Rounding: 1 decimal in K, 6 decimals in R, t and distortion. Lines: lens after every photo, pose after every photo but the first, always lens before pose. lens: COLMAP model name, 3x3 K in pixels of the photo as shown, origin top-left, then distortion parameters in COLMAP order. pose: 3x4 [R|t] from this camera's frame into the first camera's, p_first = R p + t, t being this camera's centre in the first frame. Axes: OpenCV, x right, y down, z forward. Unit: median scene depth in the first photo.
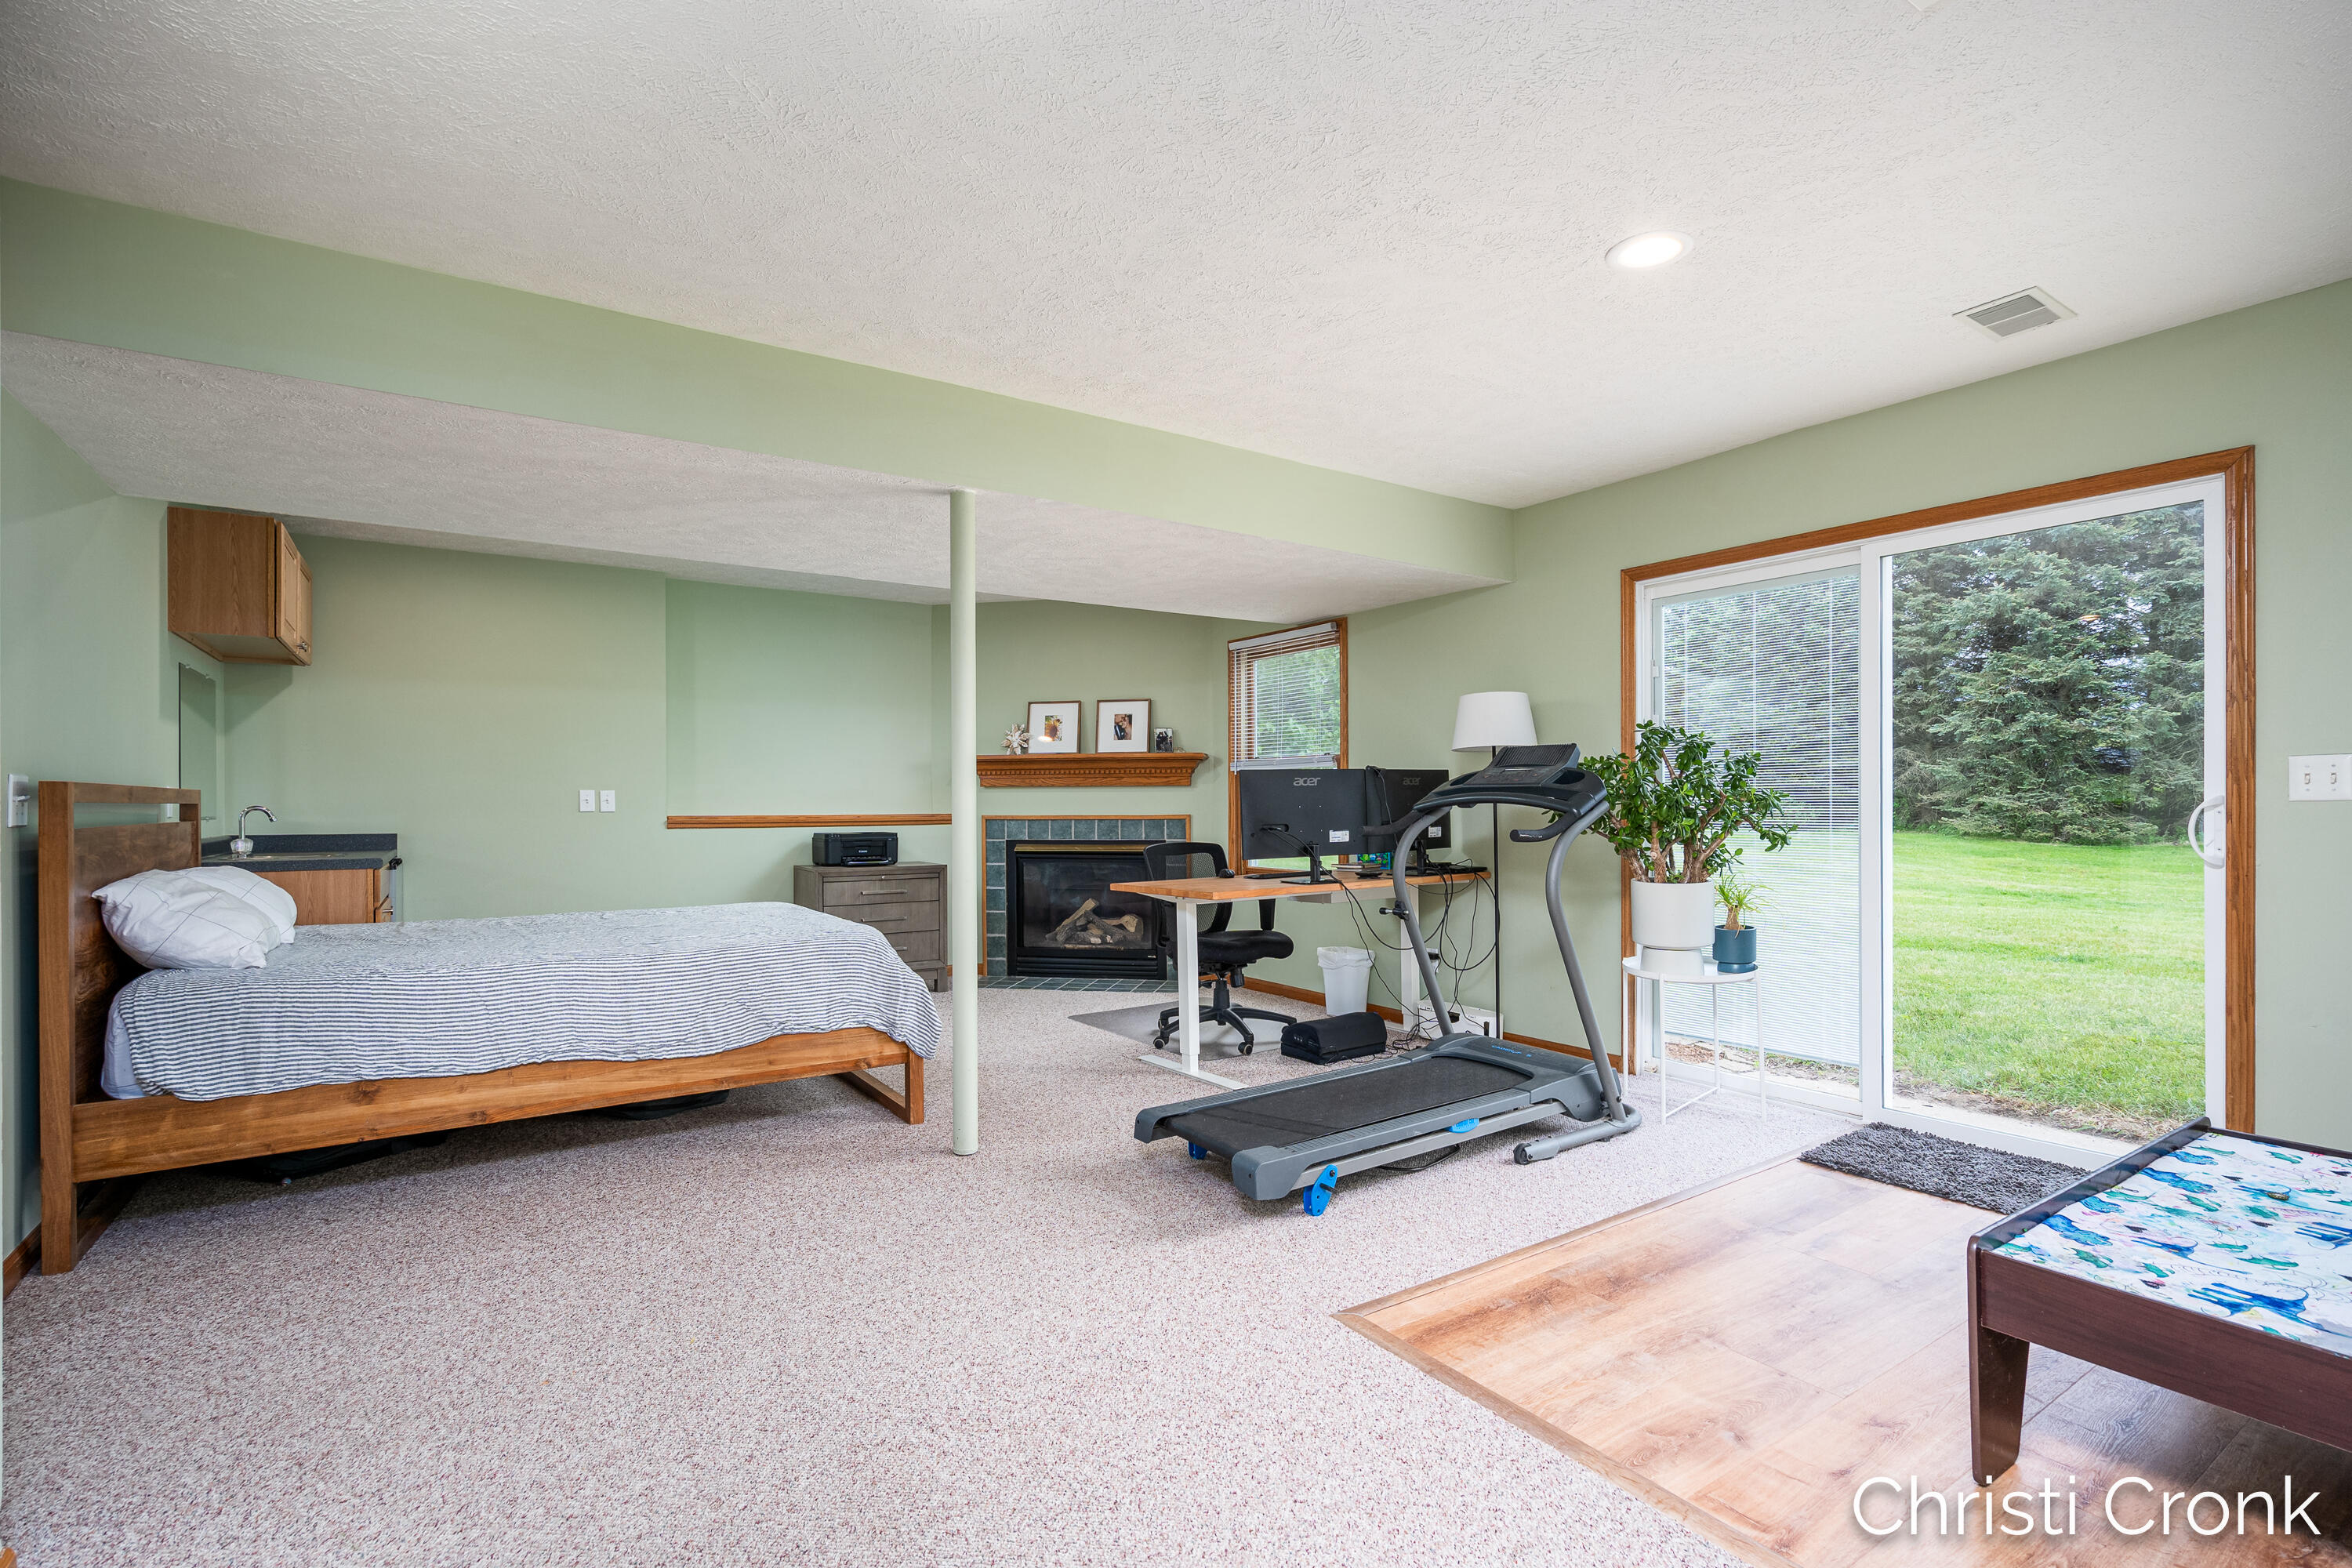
lens RADIAL K [[1086.3, 0, 1169.4], [0, 1086.3, 799.4], [0, 0, 1]] dist [-0.007970, 0.003647]
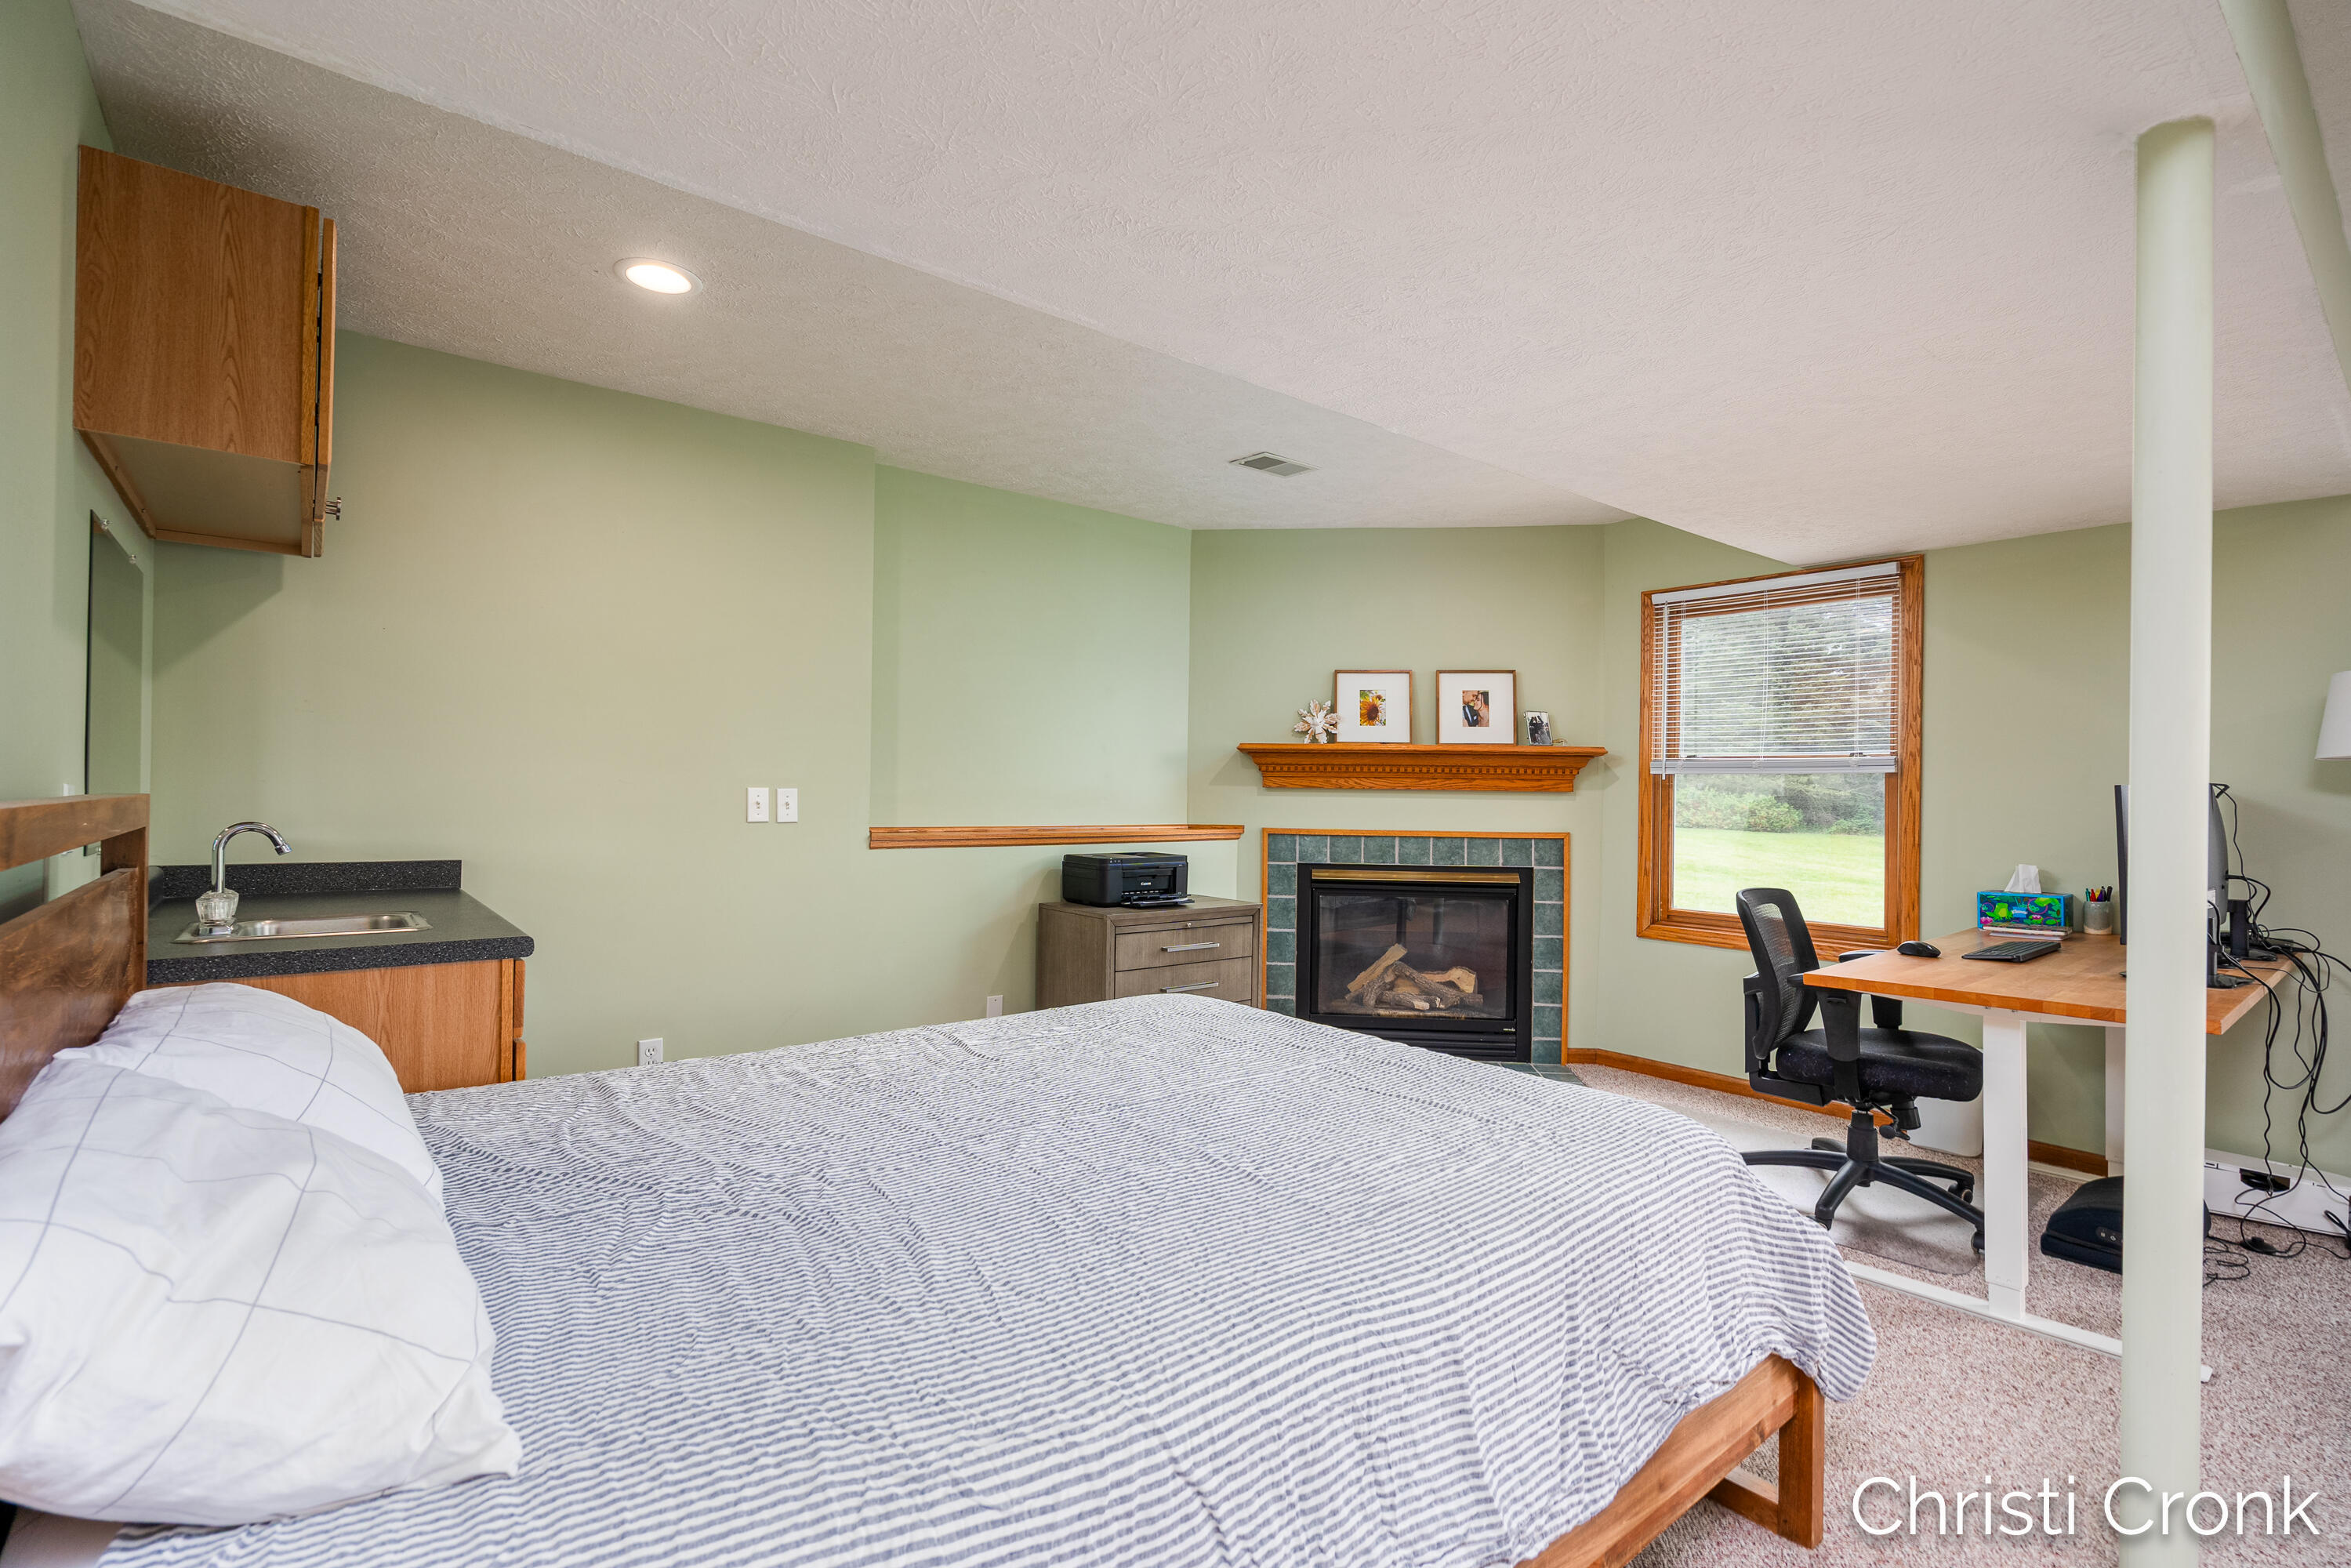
lens RADIAL K [[1085.9, 0, 1184.0], [0, 1085.9, 778.1], [0, 0, 1]] dist [-0.007970, 0.003647]
pose [[0.995875, 0.019119, 0.088698, -0.297186], [-0.018344, 0.999786, -0.009546, -0.010445], [-0.088861, 0.007880, 0.996013, 0.304026]]
